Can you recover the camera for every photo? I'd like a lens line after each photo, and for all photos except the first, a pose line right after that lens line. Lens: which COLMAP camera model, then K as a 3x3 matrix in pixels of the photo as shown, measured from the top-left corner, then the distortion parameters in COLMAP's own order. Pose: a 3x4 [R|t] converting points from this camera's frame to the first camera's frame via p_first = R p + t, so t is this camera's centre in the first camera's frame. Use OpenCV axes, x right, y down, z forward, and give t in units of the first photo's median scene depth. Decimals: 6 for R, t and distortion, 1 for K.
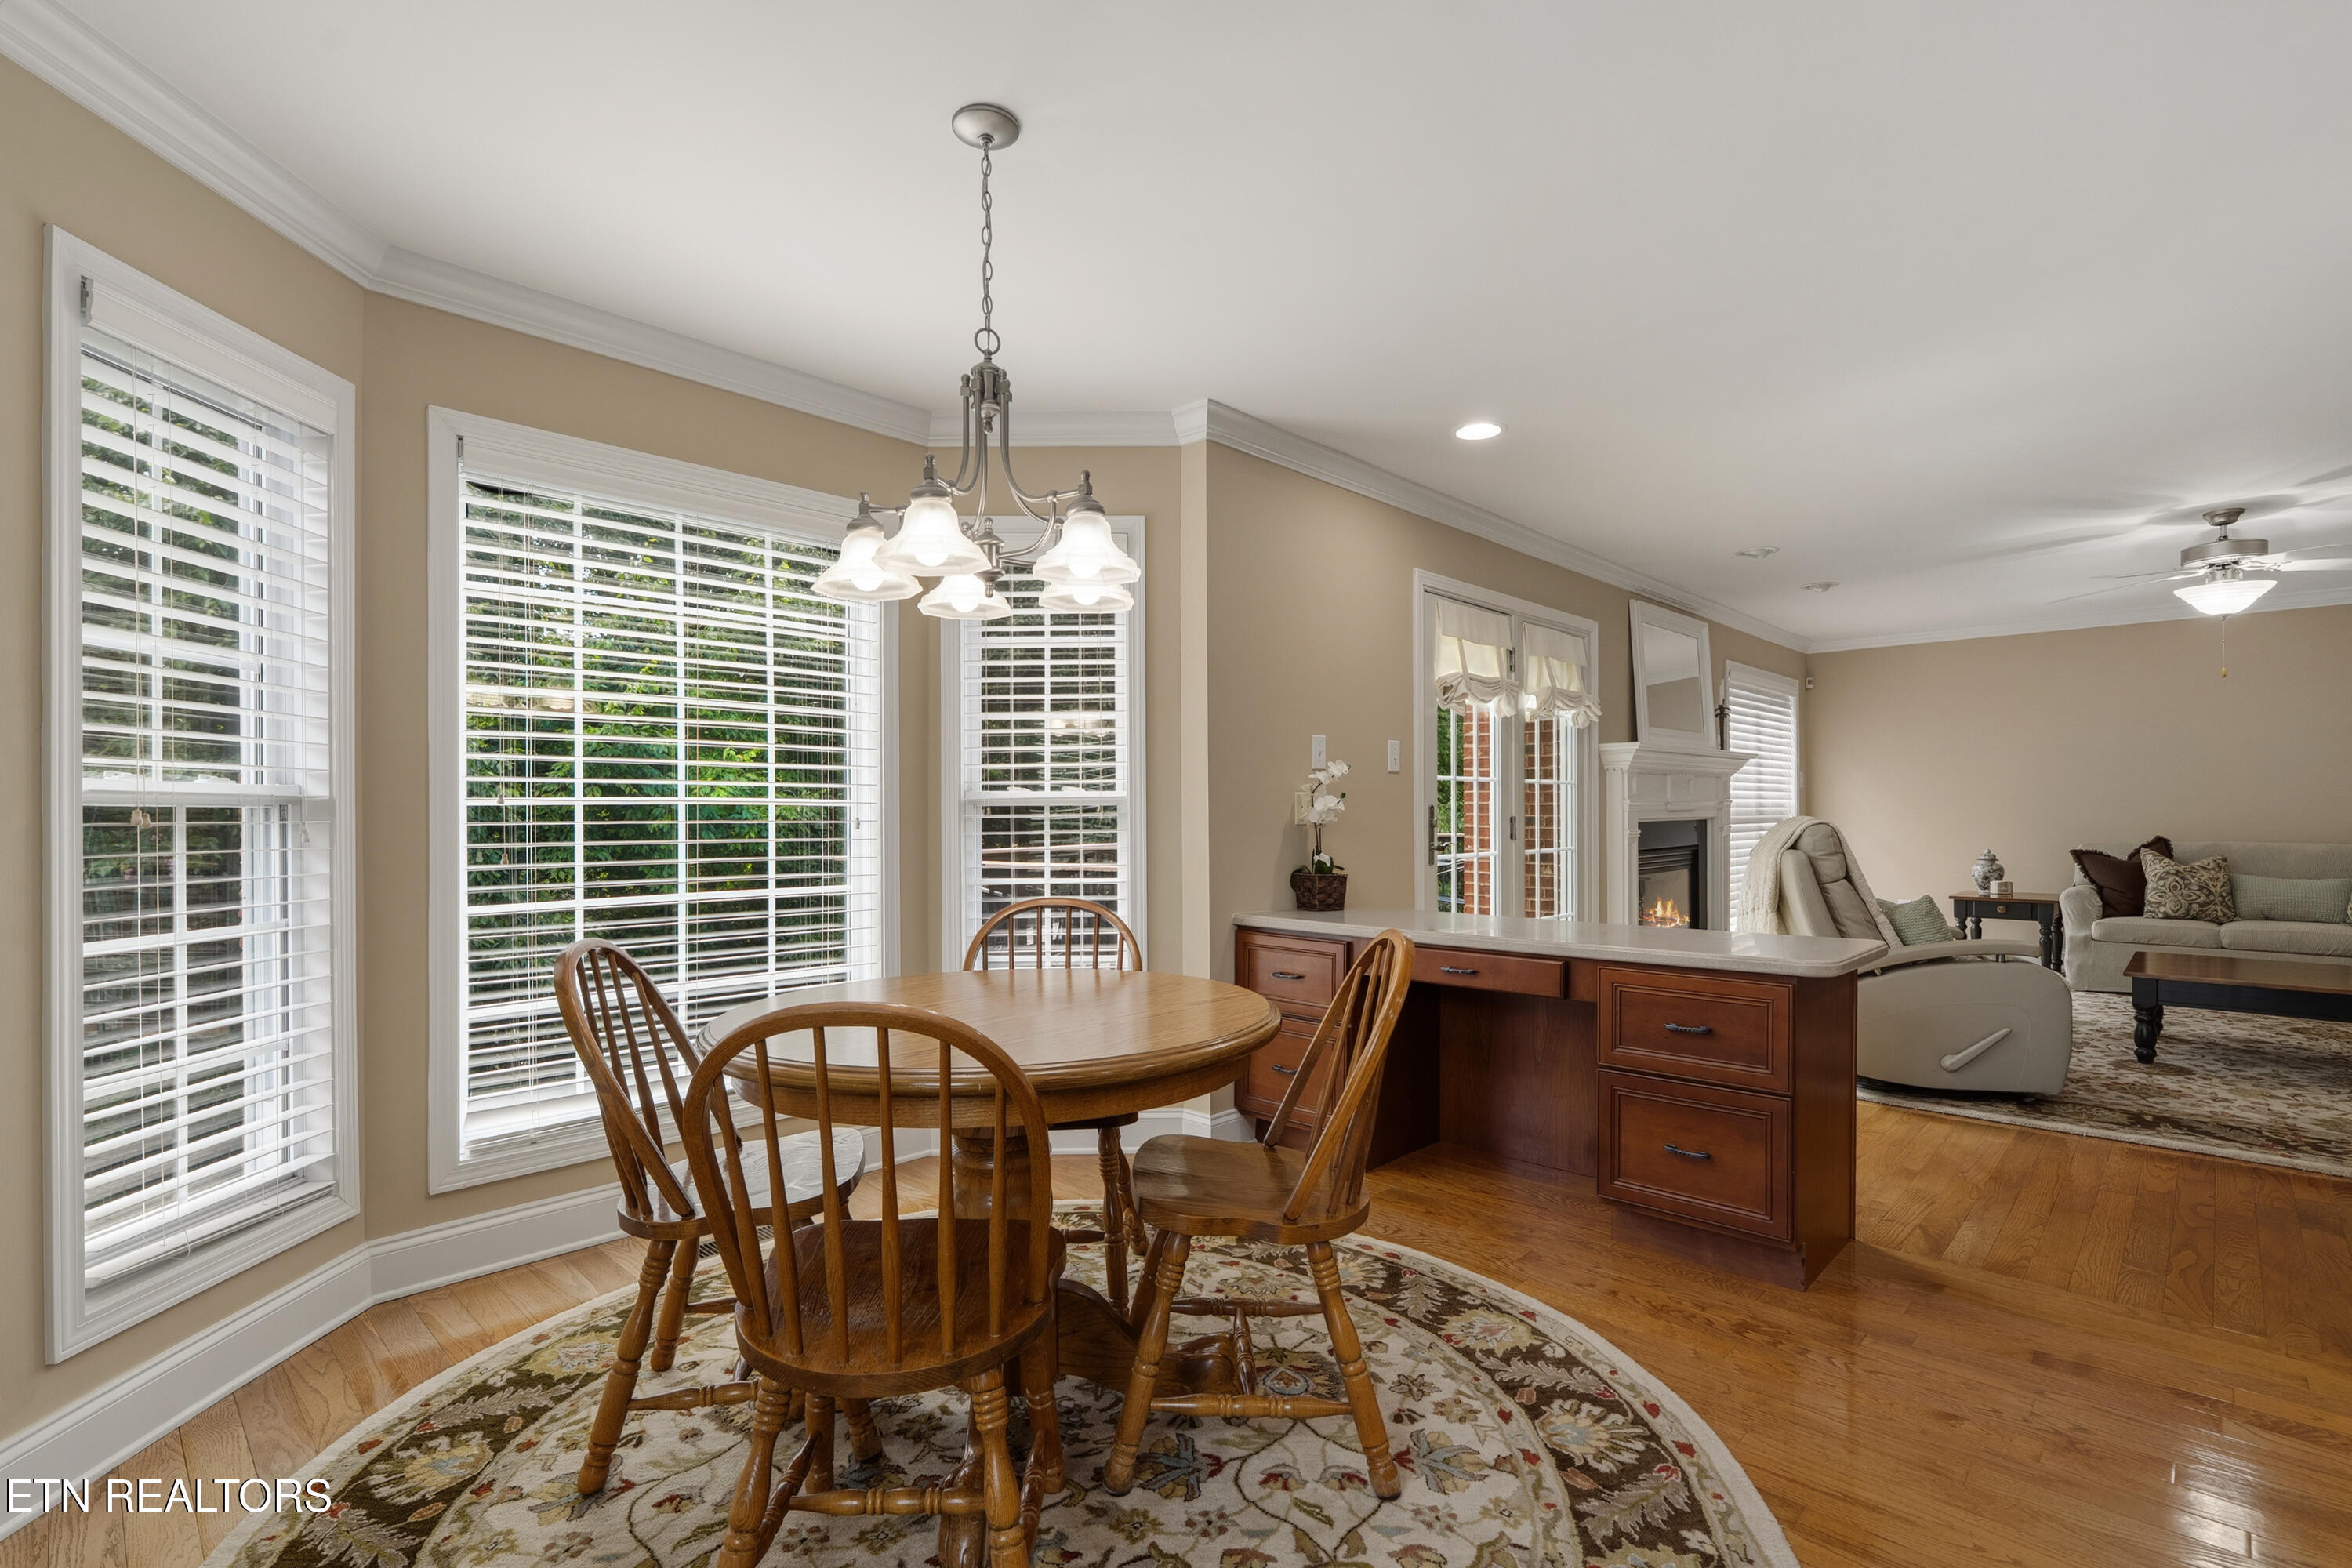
lens RADIAL K [[1085.4, 0, 1176.3], [0, 1085.4, 802.7], [0, 0, 1]] dist [-0.001616, 0.001768]
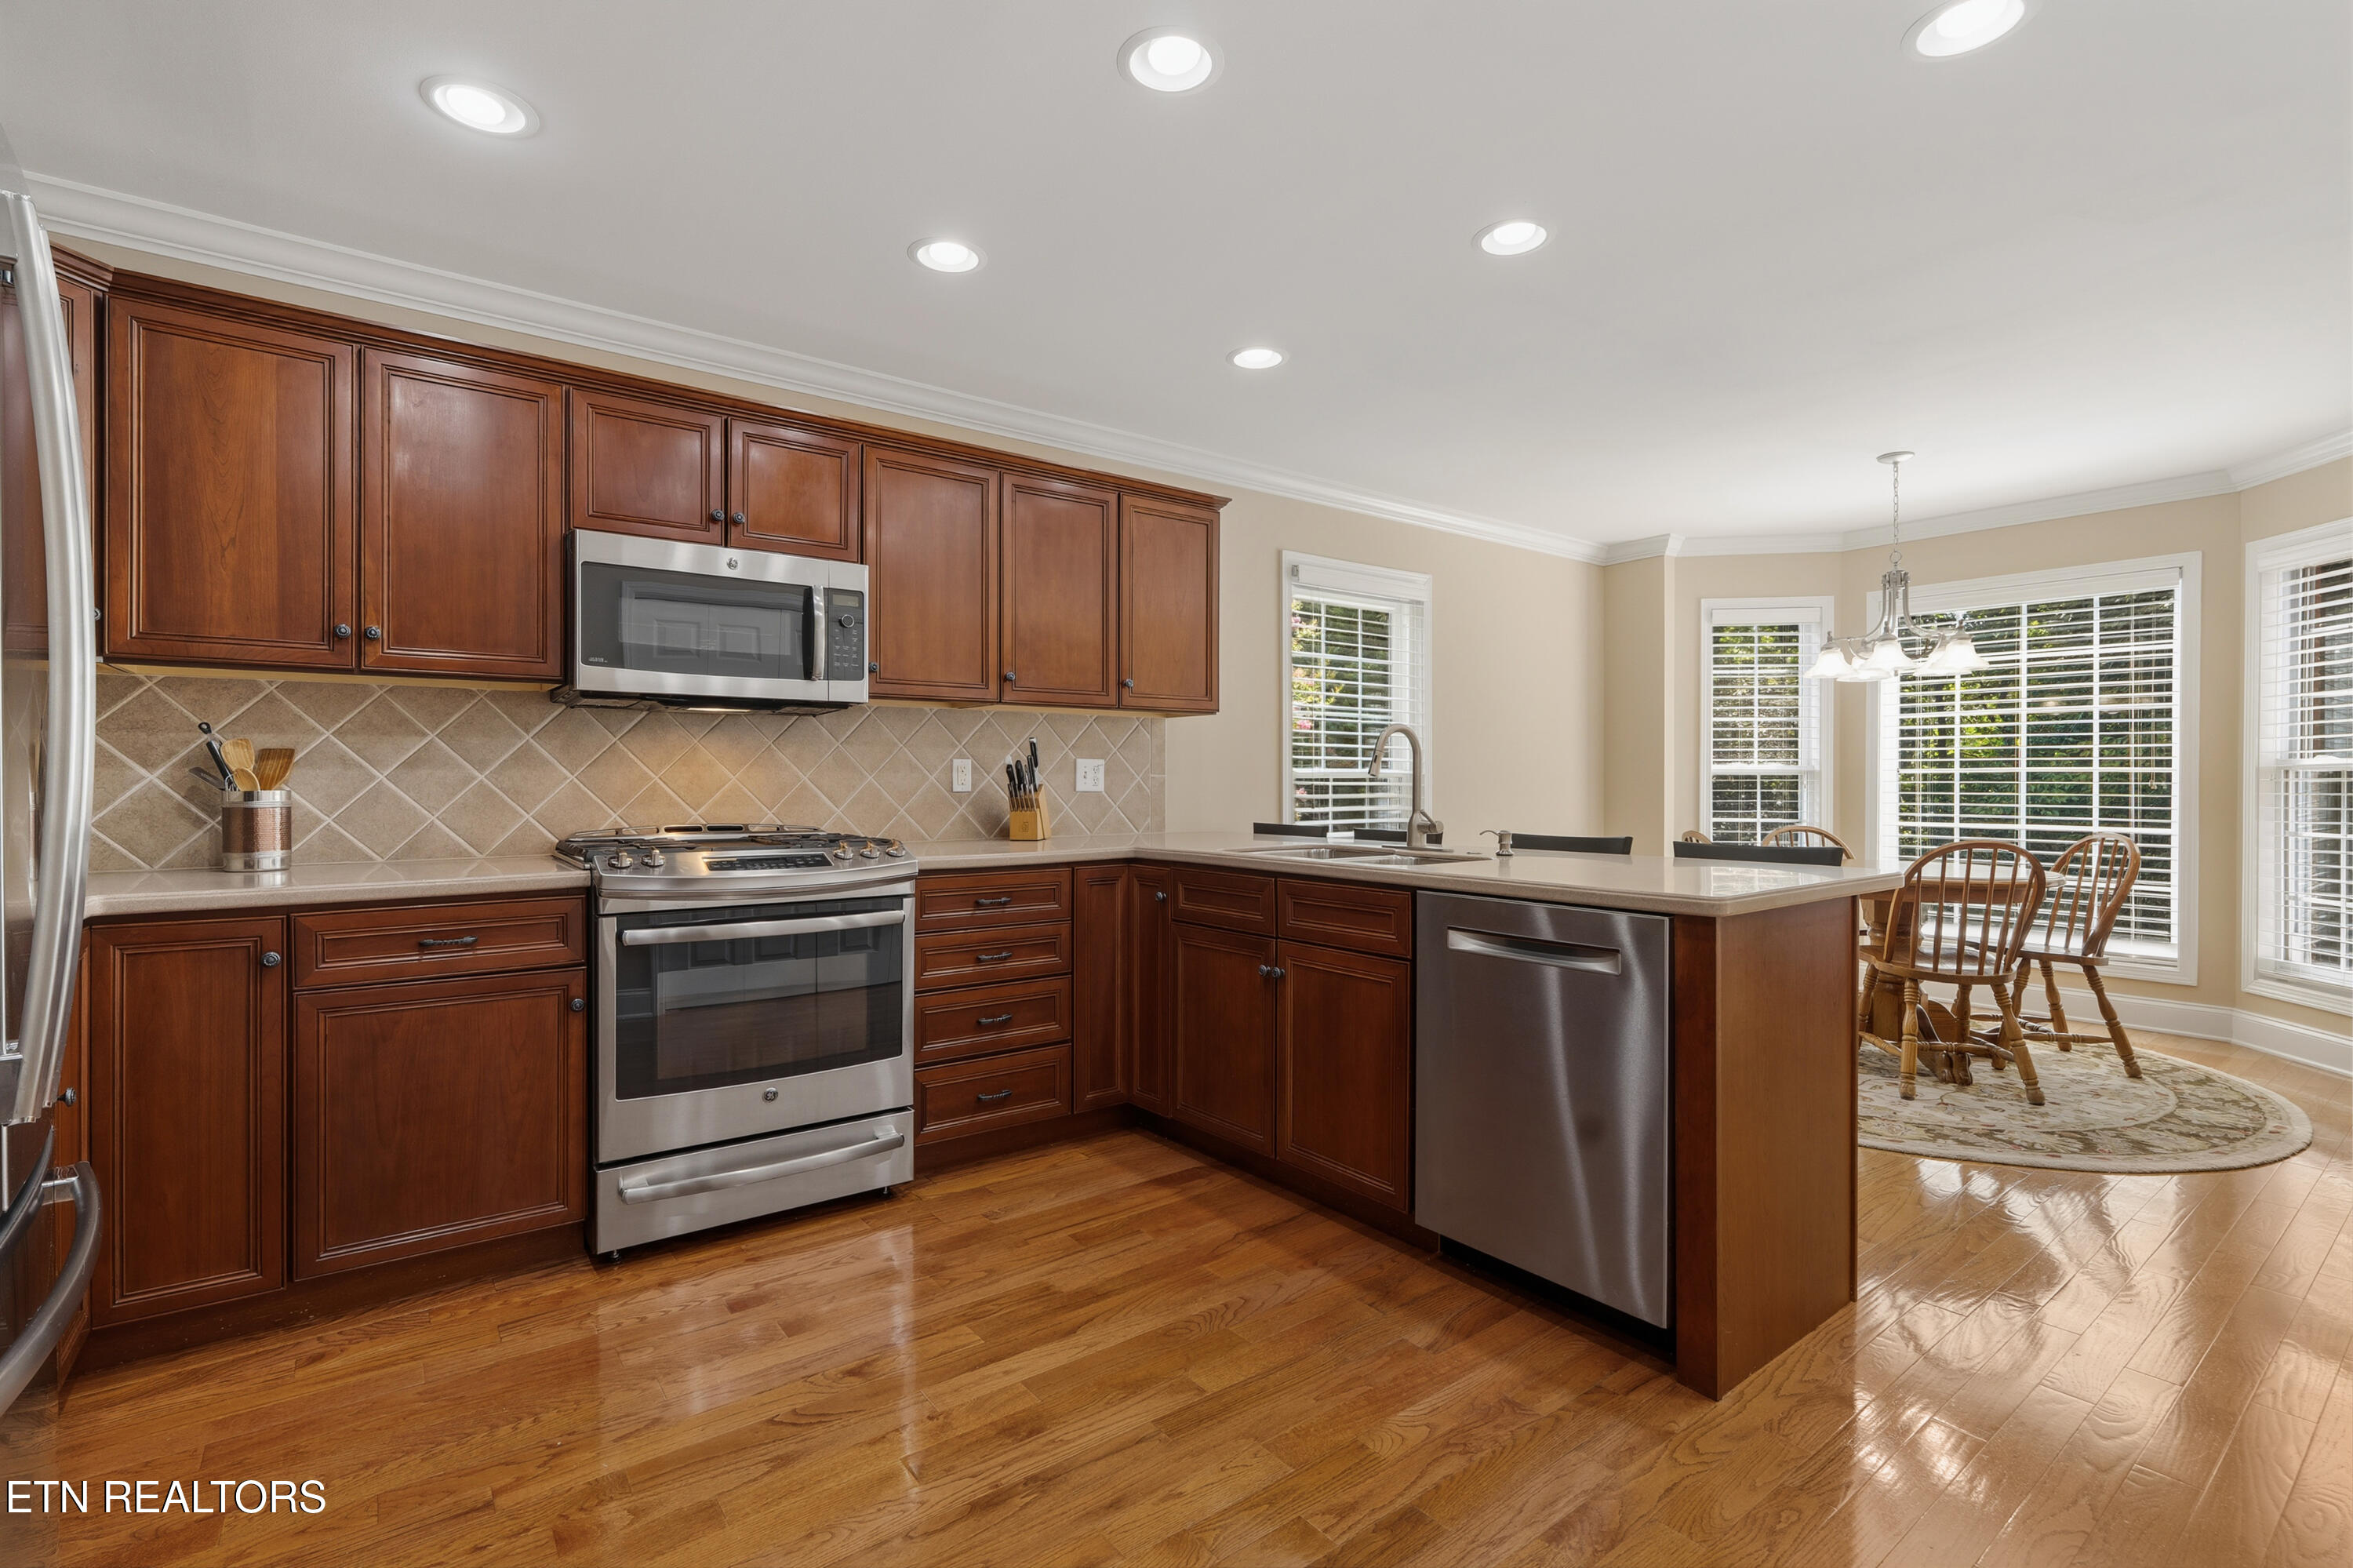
lens RADIAL K [[1085.9, 0, 1158.0], [0, 1085.9, 781.3], [0, 0, 1]] dist [-0.001616, 0.001768]
pose [[-0.163809, 0.006610, -0.986470, 1.439913], [0.008511, 0.999950, 0.005287, -0.004440], [0.986455, -0.007530, -0.163857, -0.056073]]
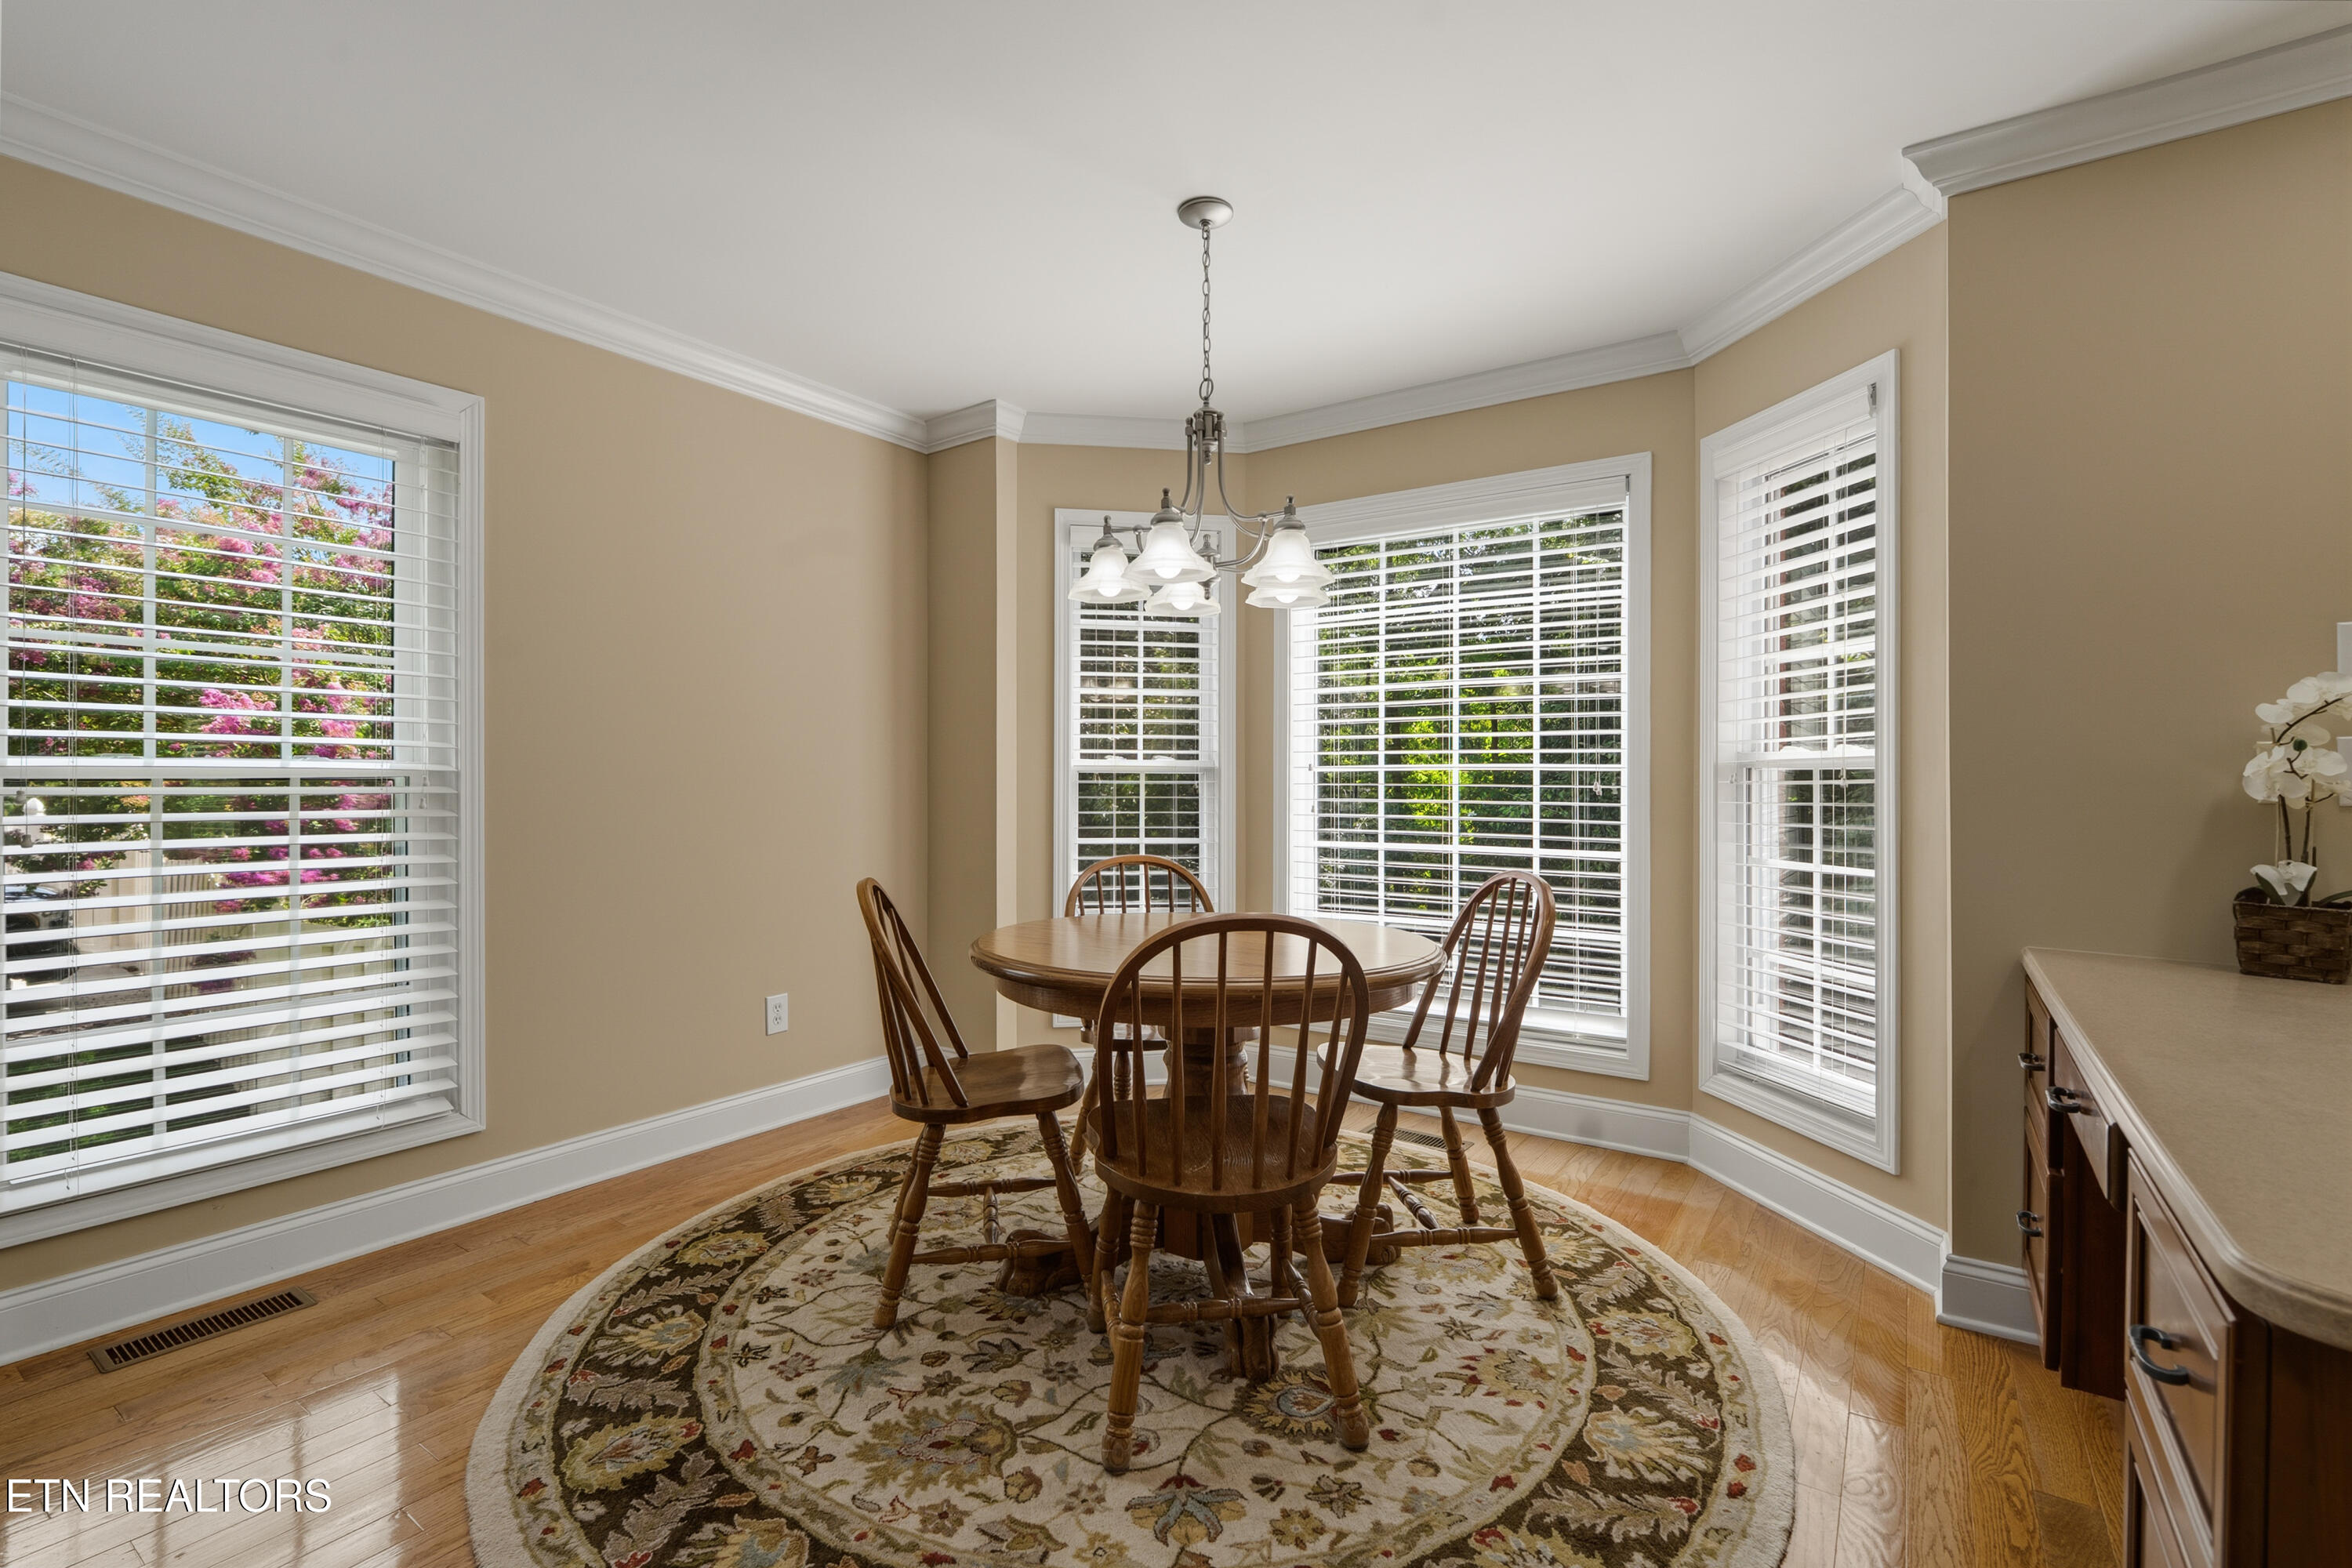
lens RADIAL K [[1085.4, 0, 1171.1], [0, 1085.4, 768.9], [0, 0, 1]] dist [-0.001616, 0.001768]
pose [[0.154266, -0.003645, -0.988023, 0.671746], [0.007033, 0.999972, -0.002591, 0.000861], [0.988004, -0.006549, 0.154287, 0.510222]]
